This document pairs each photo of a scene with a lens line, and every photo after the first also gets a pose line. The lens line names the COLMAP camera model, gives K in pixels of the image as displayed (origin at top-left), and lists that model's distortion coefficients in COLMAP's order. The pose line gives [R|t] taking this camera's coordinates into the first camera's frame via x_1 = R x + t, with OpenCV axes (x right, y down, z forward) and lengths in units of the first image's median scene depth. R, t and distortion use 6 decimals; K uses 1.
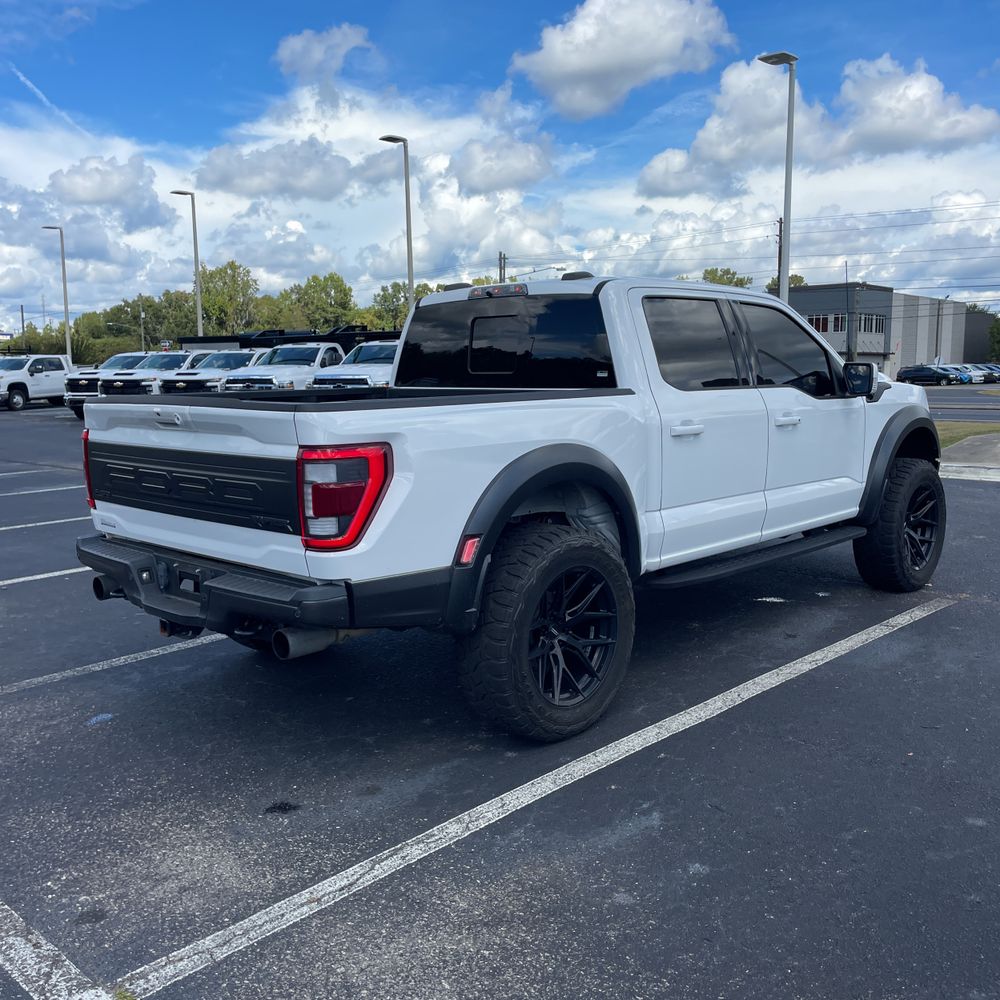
lens RADIAL K [[1026.7, 0, 500.0], [0, 1026.7, 500.0], [0, 0, 1]] dist [0.034286, -0.006184]
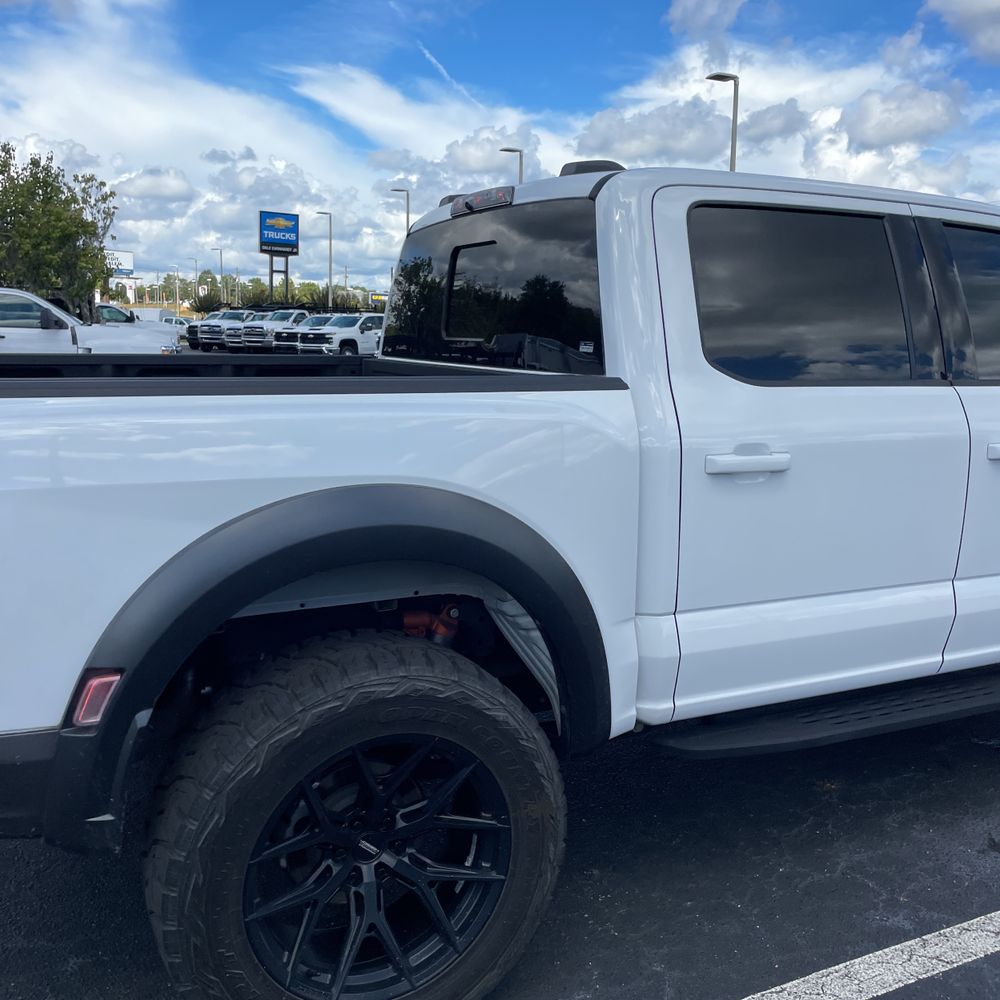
lens RADIAL K [[1017.8, 0, 500.0], [0, 1017.8, 500.0], [0, 0, 1]] dist [0.084731, -0.124661]
pose [[0.938117, 0.085135, -0.335692, 0.196487], [-0.073928, 0.996200, 0.046050, -0.052679], [0.338337, -0.018383, 0.940846, 0.392234]]
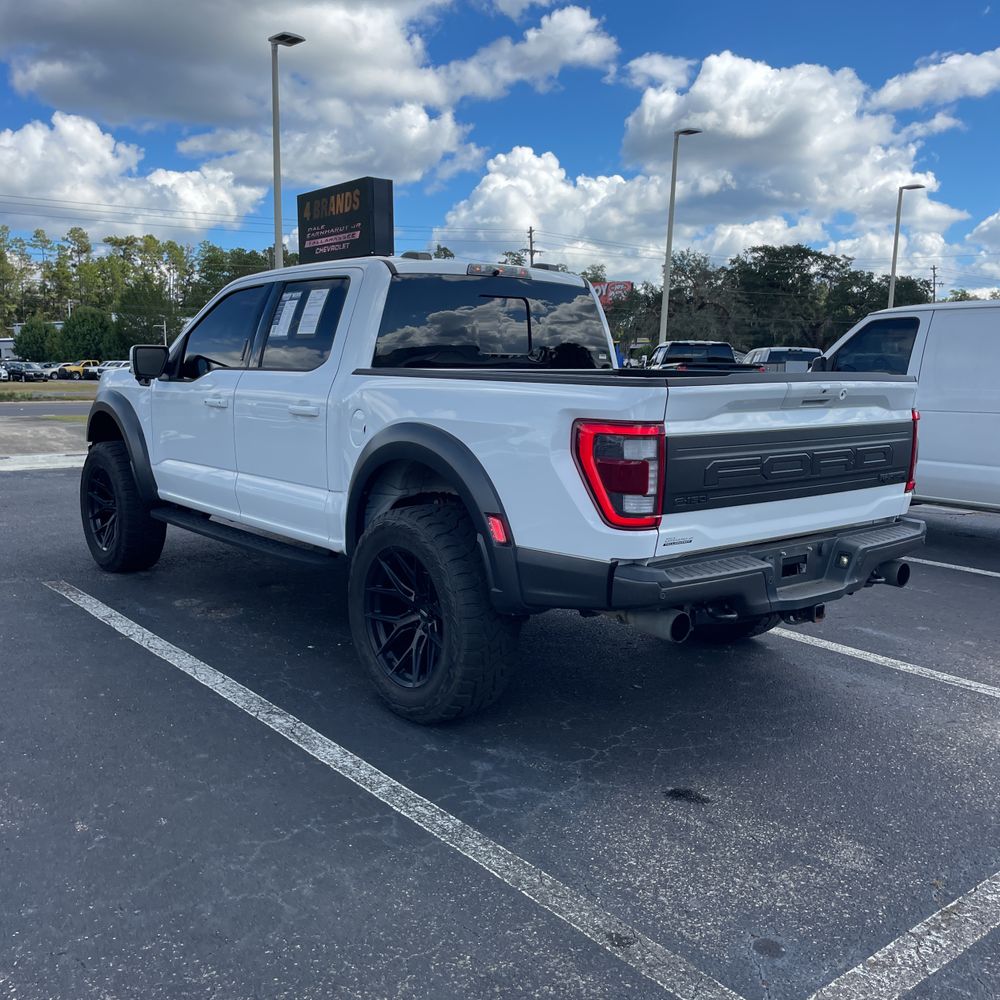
lens RADIAL K [[1006.4, 0, 533.4], [0, 1006.4, 499.2], [0, 0, 1]] dist [0.093276, -0.134373]
pose [[0.099503, -0.124621, 0.987202, -0.871206], [0.119309, 0.986463, 0.112502, -0.081938], [-0.987858, 0.106588, 0.113025, 0.782721]]
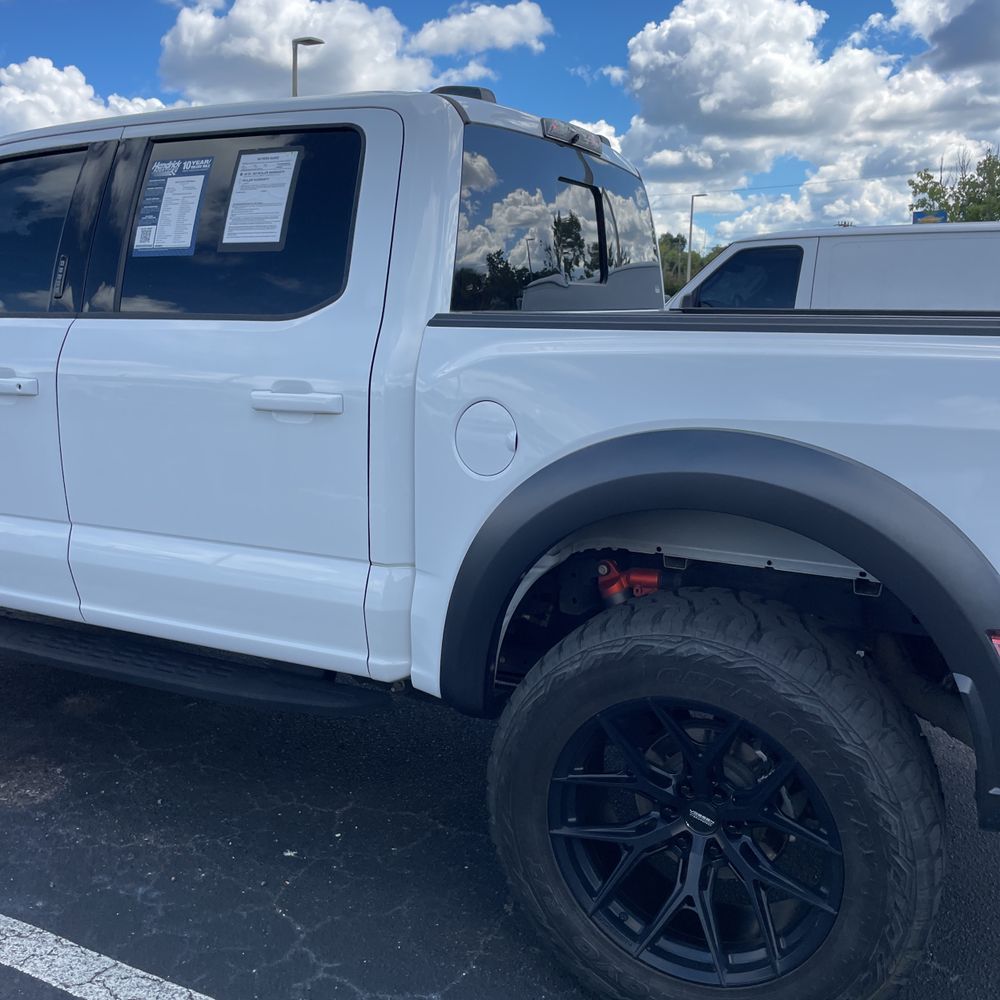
lens RADIAL K [[976.6, 0, 469.0], [0, 976.6, 481.4], [0, 0, 1]] dist [0.101188, -0.141933]
pose [[-0.292211, -0.163810, 0.942220, -0.465992], [0.124681, 0.970287, 0.207357, -0.123190], [-0.948192, 0.178069, -0.263105, 1.089260]]
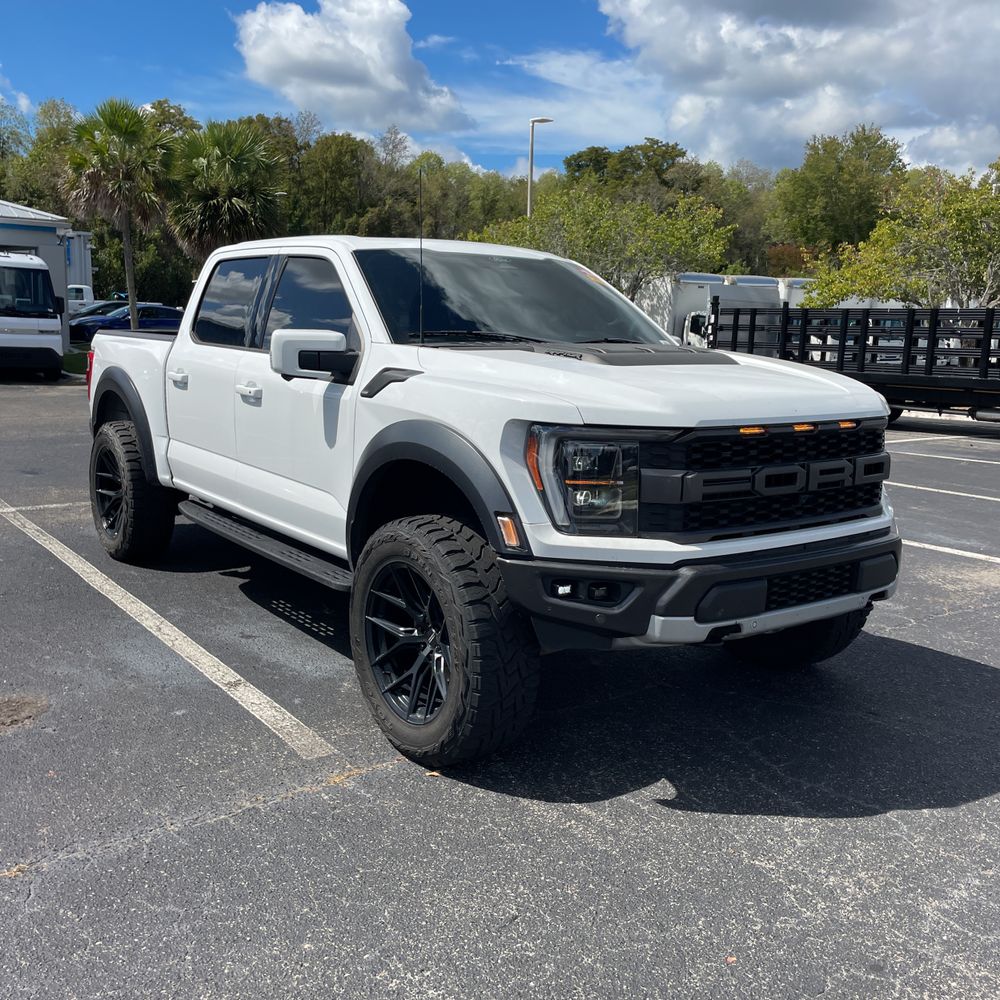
lens RADIAL K [[1013.2, 0, 485.1], [0, 1013.2, 493.5], [0, 0, 1]] dist [0.098364, -0.125195]
pose [[-0.185978, 0.173358, -0.967140, 1.030309], [-0.153534, 0.967093, 0.202874, -0.187133], [0.970484, 0.186219, -0.153241, 1.263477]]
